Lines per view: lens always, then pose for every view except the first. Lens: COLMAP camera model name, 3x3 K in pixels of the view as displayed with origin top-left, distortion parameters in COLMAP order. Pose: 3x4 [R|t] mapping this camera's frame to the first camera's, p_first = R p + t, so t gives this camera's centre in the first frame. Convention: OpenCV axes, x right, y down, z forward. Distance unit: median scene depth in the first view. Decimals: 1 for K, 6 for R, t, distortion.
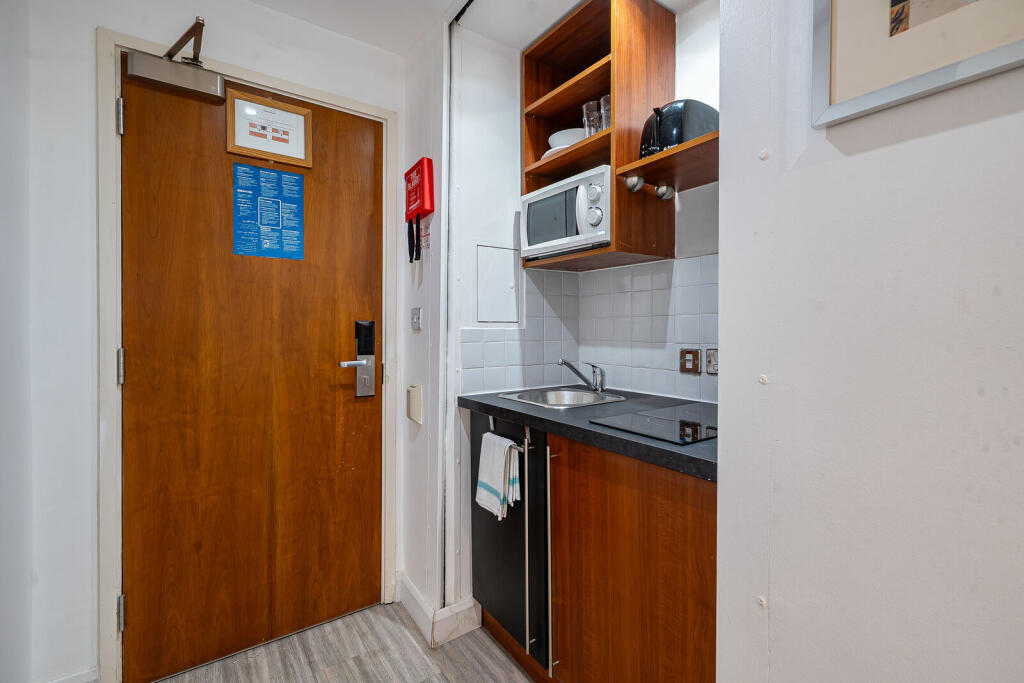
lens RADIAL K [[453.4, 0, 510.2], [0, 453.4, 334.8], [0, 0, 1]] dist [0.000633, 0.000104]
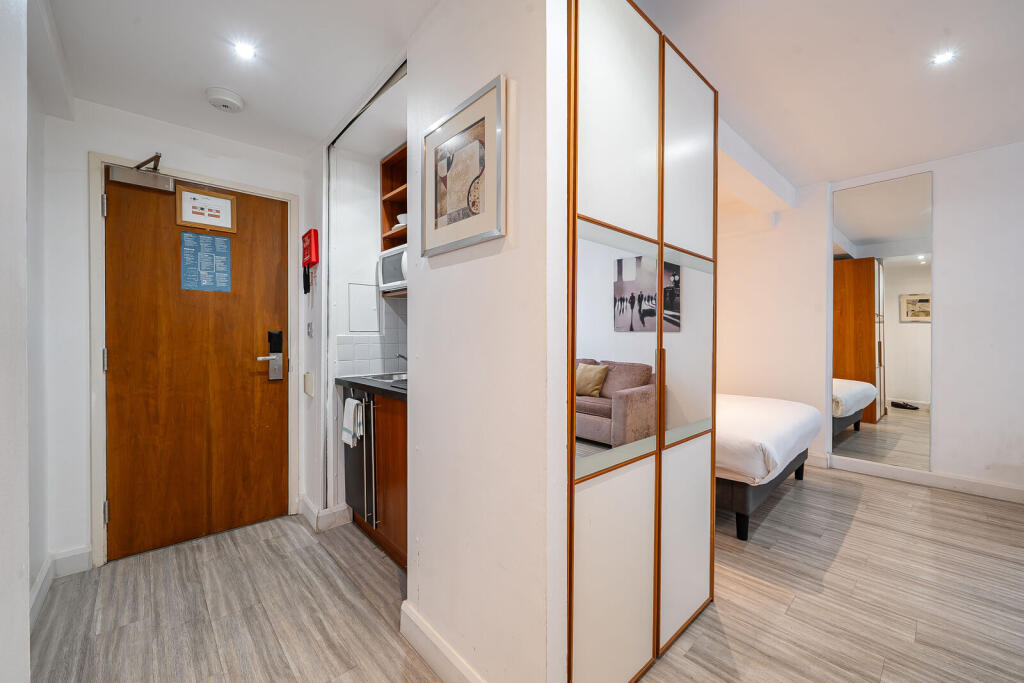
lens RADIAL K [[402.7, 0, 512.0], [0, 402.7, 341.5], [0, 0, 1]] dist [-0.002990, -0.000354]
pose [[0.991811, -0.003820, 0.127659, 0.332131], [0.003816, 0.999993, 0.000275, 0.008860], [-0.127660, 0.000214, 0.991818, -0.504345]]
